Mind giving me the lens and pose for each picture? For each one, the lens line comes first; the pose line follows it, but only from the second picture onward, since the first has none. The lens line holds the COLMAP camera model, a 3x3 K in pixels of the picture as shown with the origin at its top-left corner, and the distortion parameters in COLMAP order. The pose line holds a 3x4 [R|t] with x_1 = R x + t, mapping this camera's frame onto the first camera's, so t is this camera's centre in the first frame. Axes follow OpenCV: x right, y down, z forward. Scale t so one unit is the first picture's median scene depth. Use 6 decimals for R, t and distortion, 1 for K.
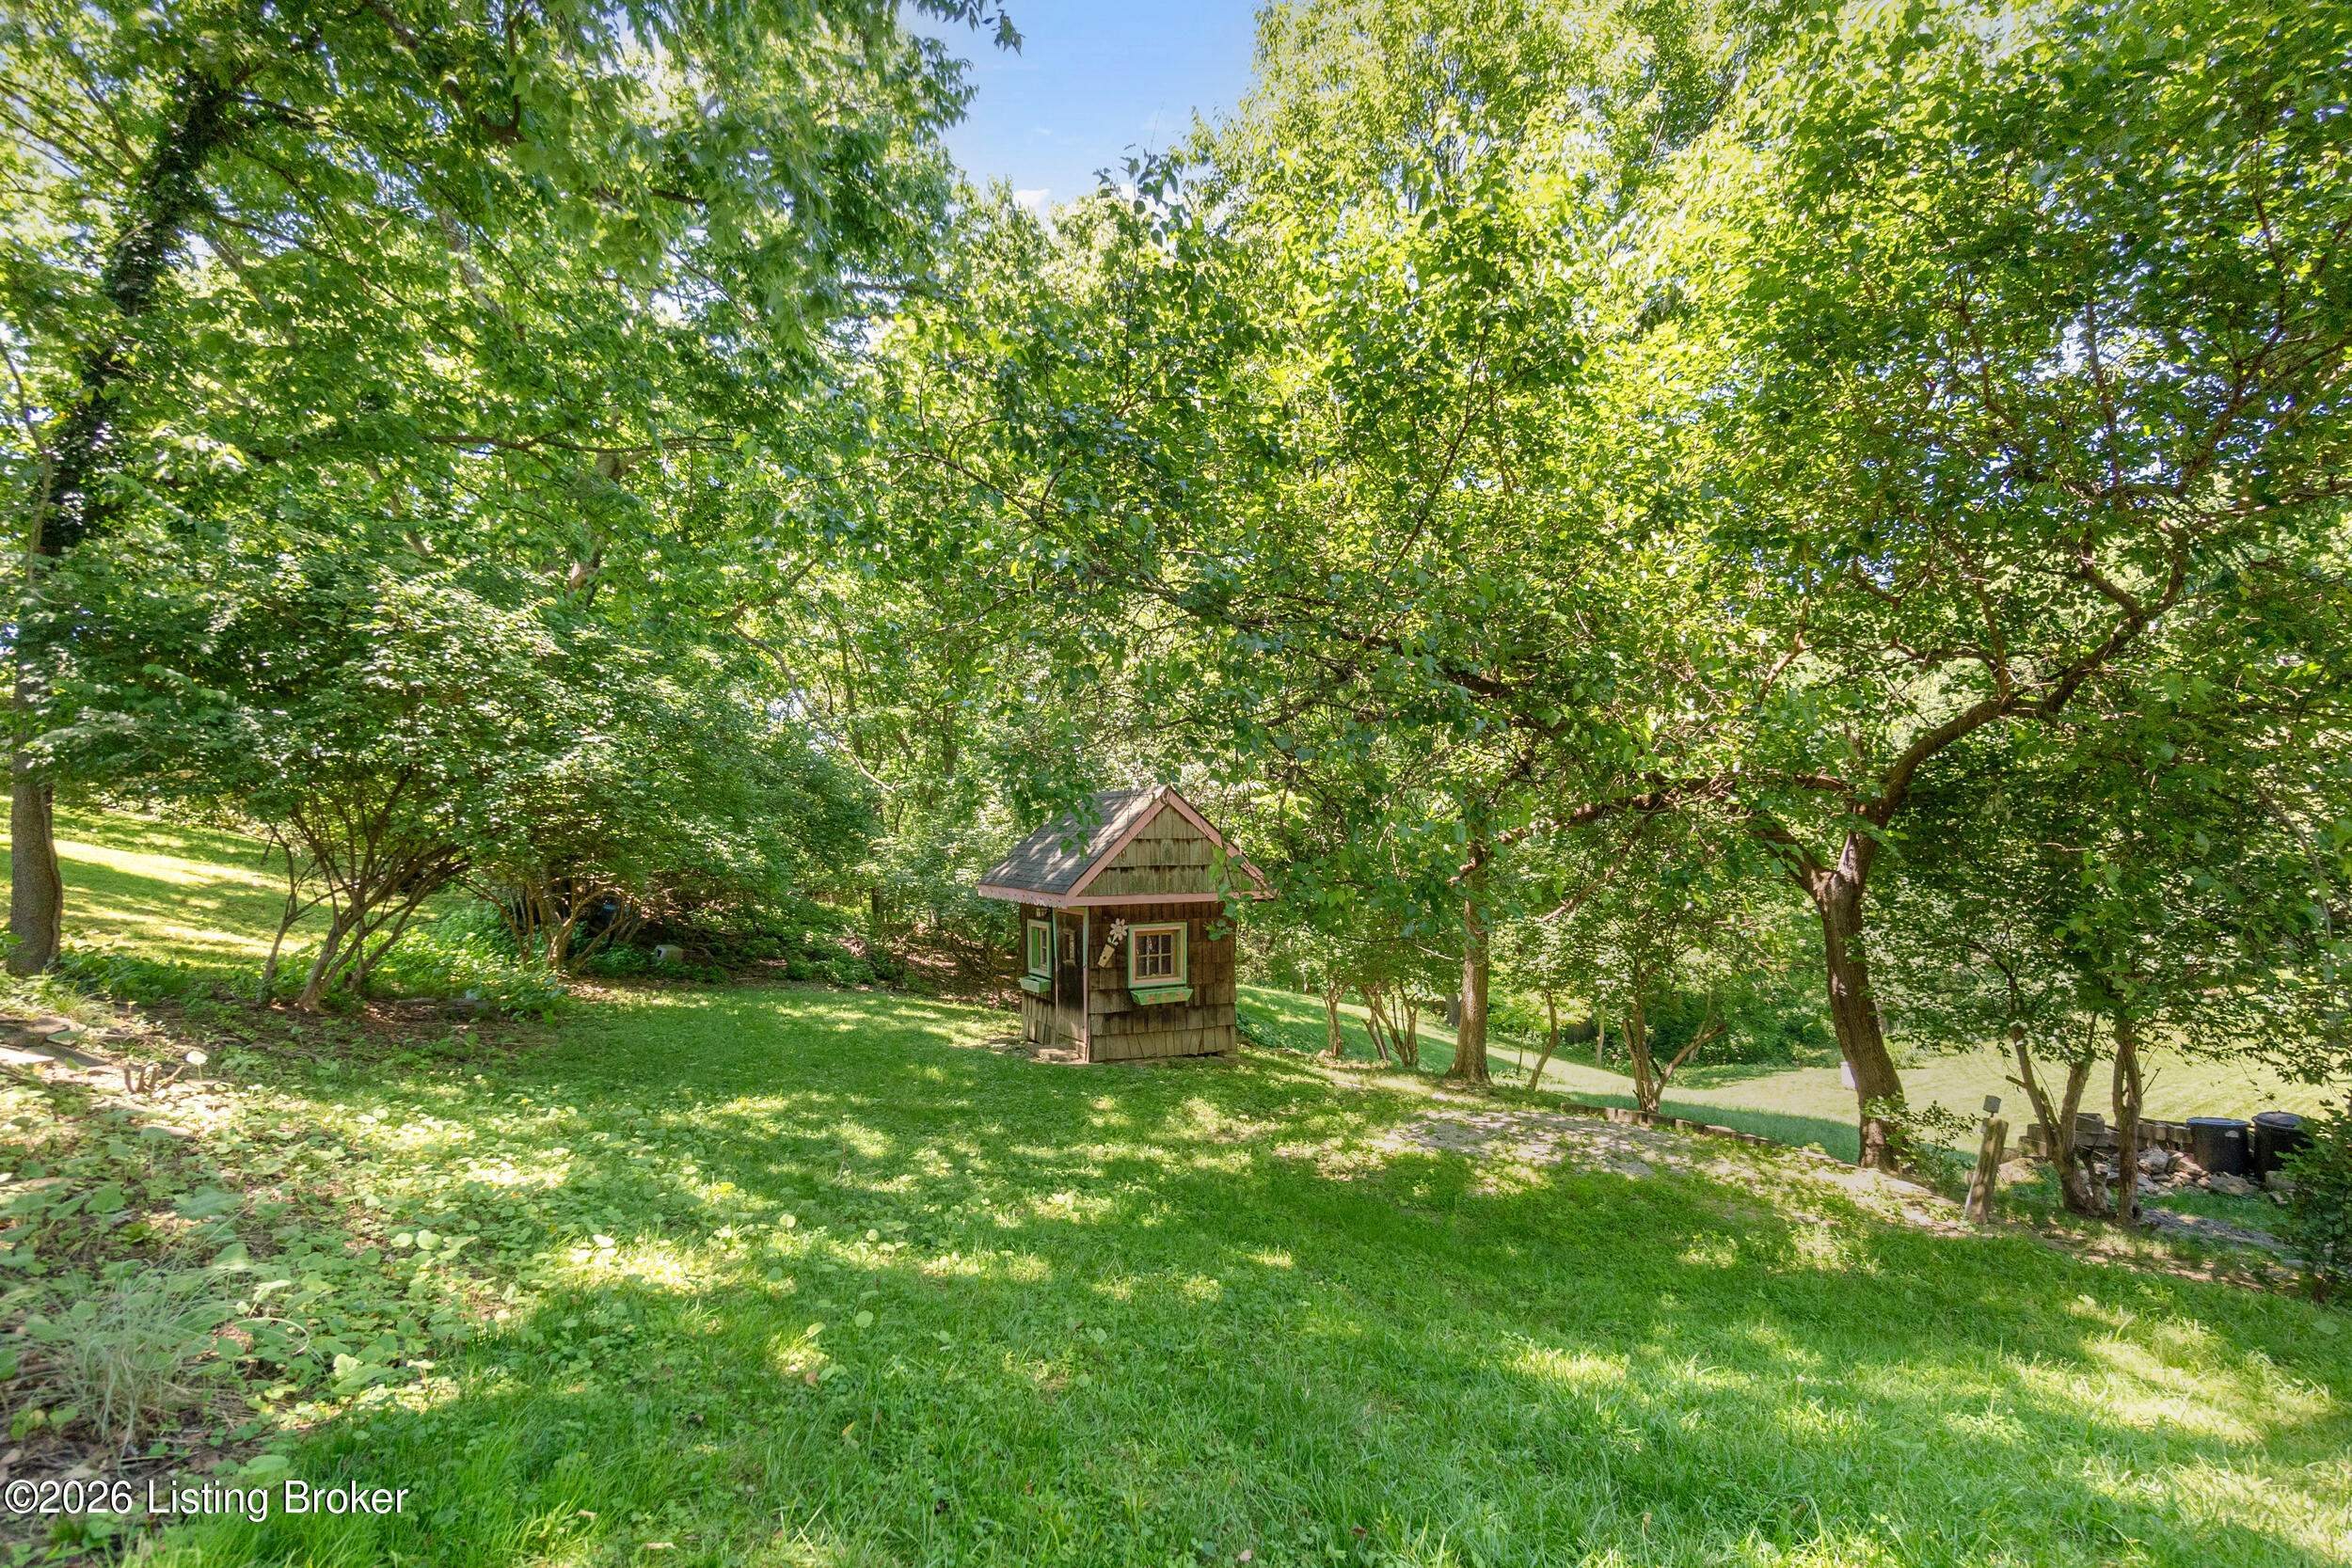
lens RADIAL K [[1011.5, 0, 1172.7], [0, 1011.5, 791.0], [0, 0, 1]] dist [-0.003474, 0.000161]
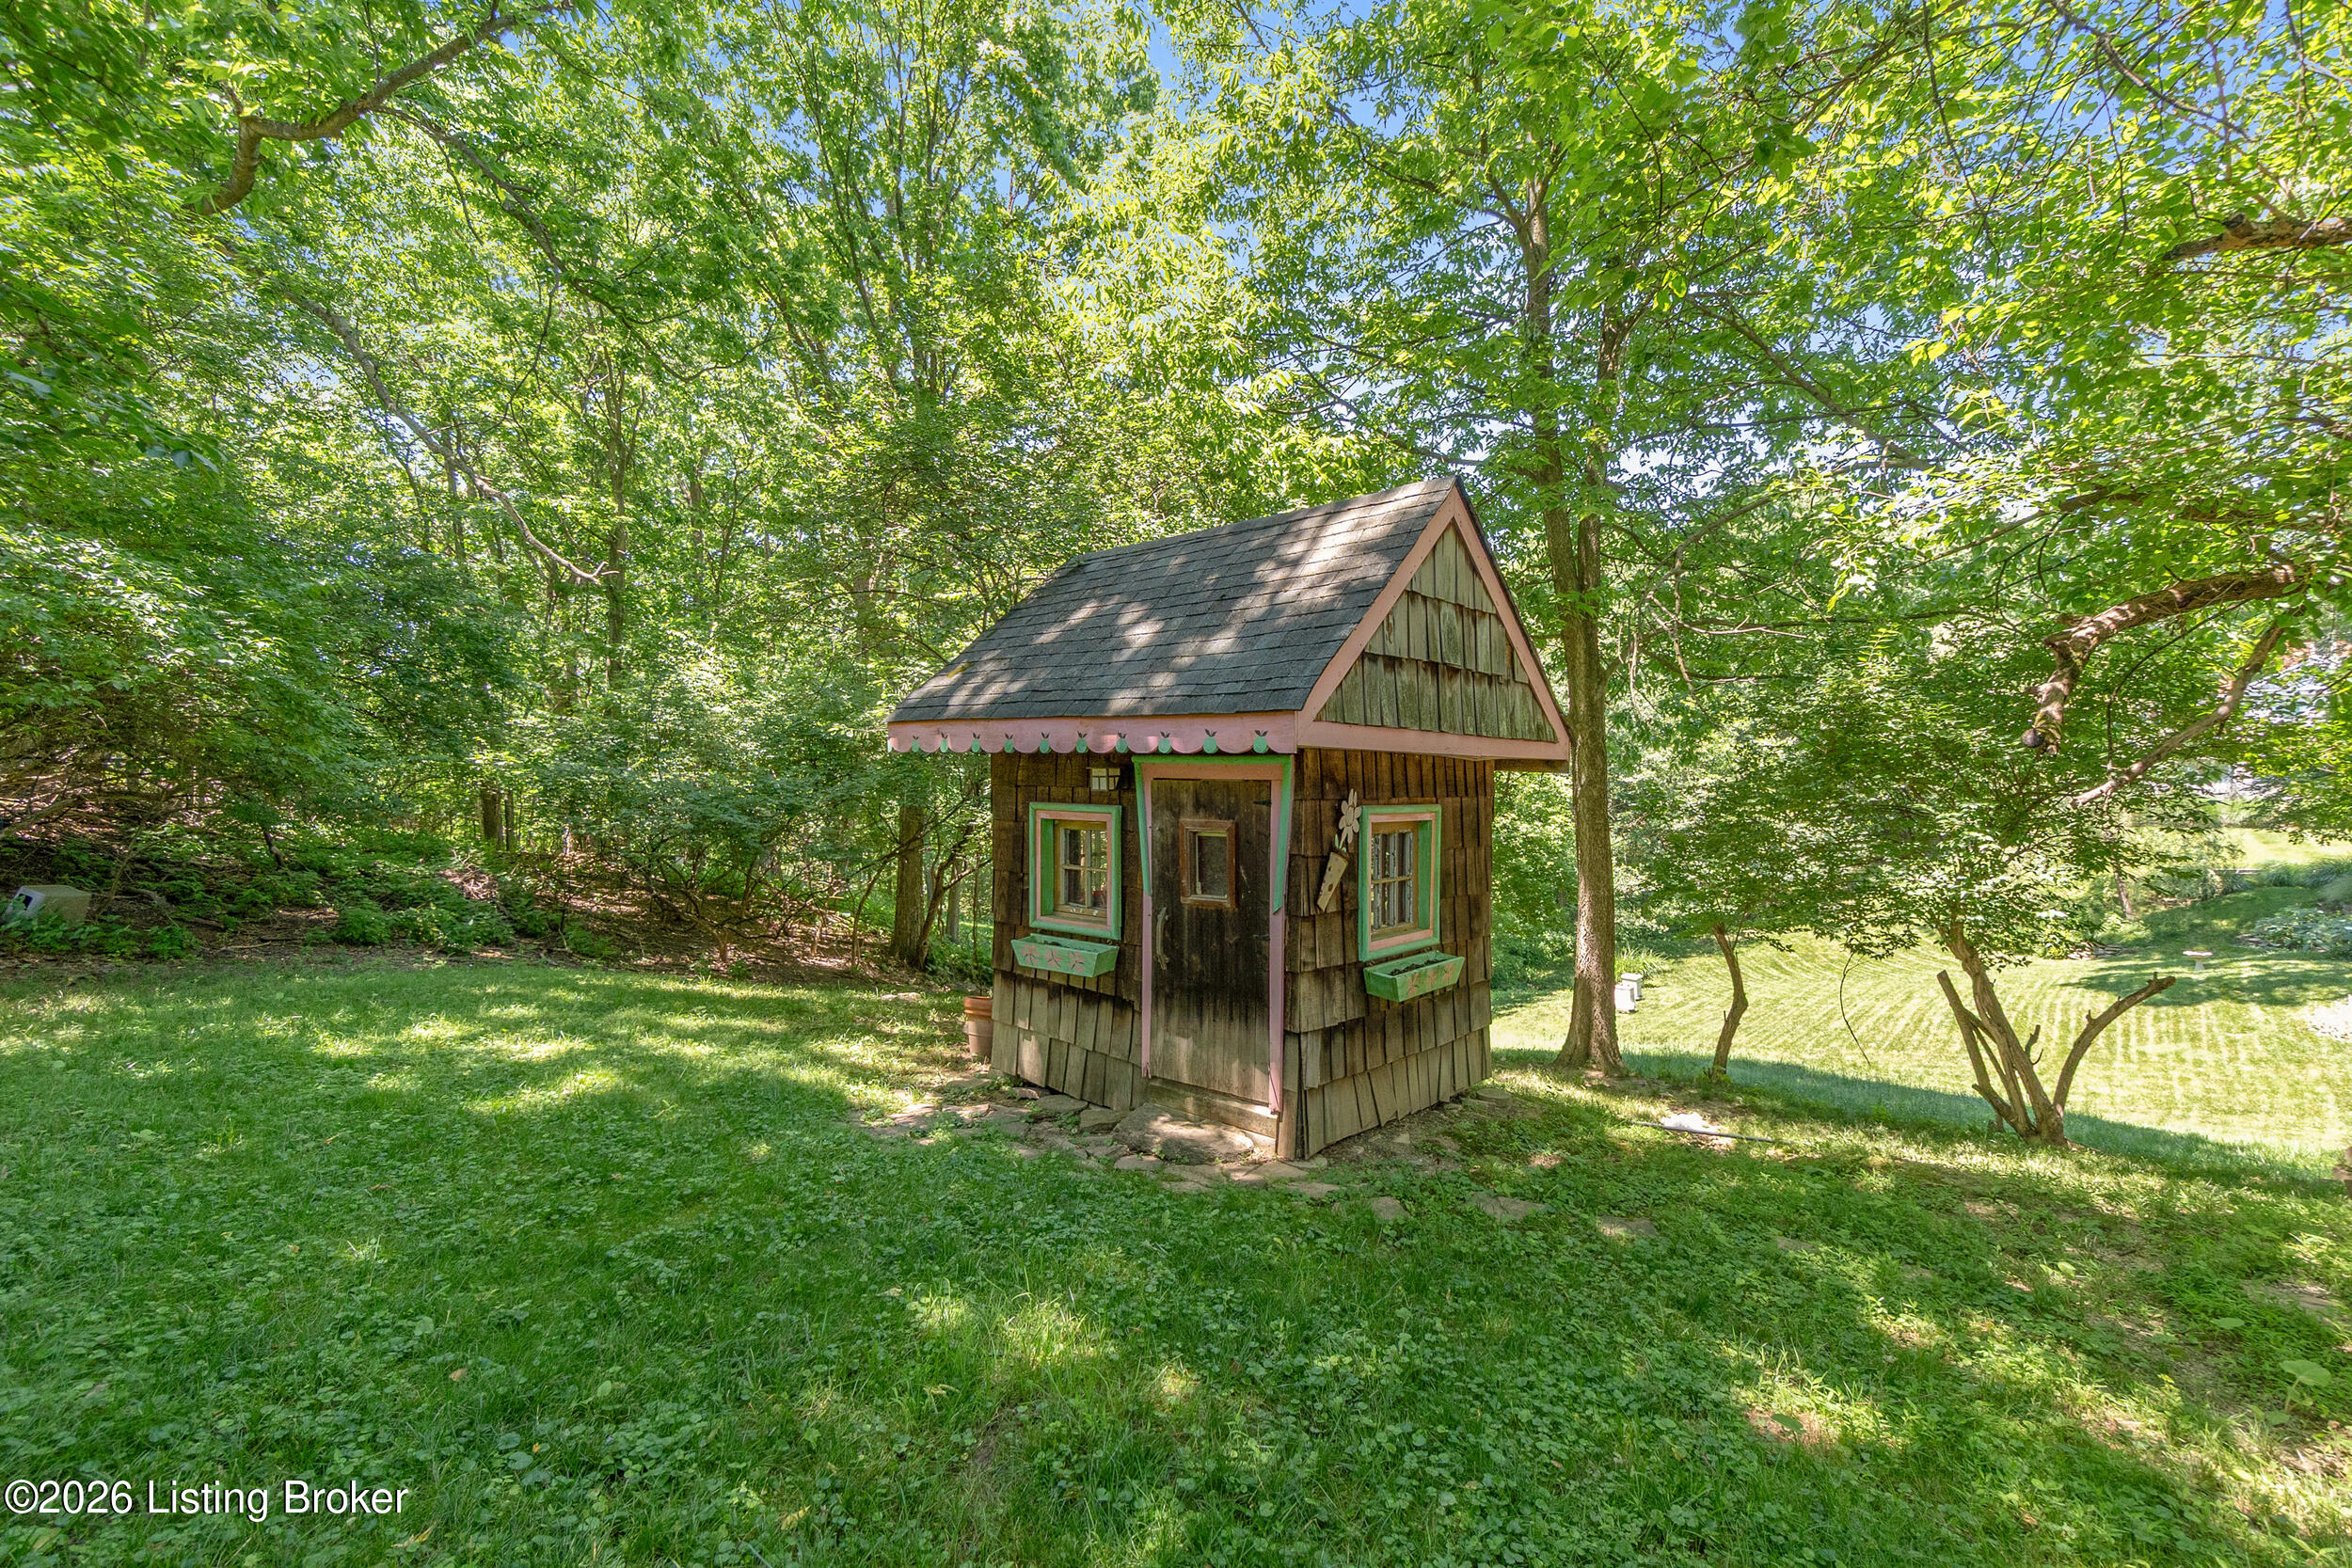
lens RADIAL K [[1071.9, 0, 1176.0], [0, 1071.9, 784.0], [0, 0, 1]] dist [-0.002234, -0.000043]
pose [[0.952564, 0.012718, 0.304073, -0.236752], [-0.031621, 0.997855, 0.057323, 0.097818], [-0.302691, -0.064219, 0.950923, 0.595484]]
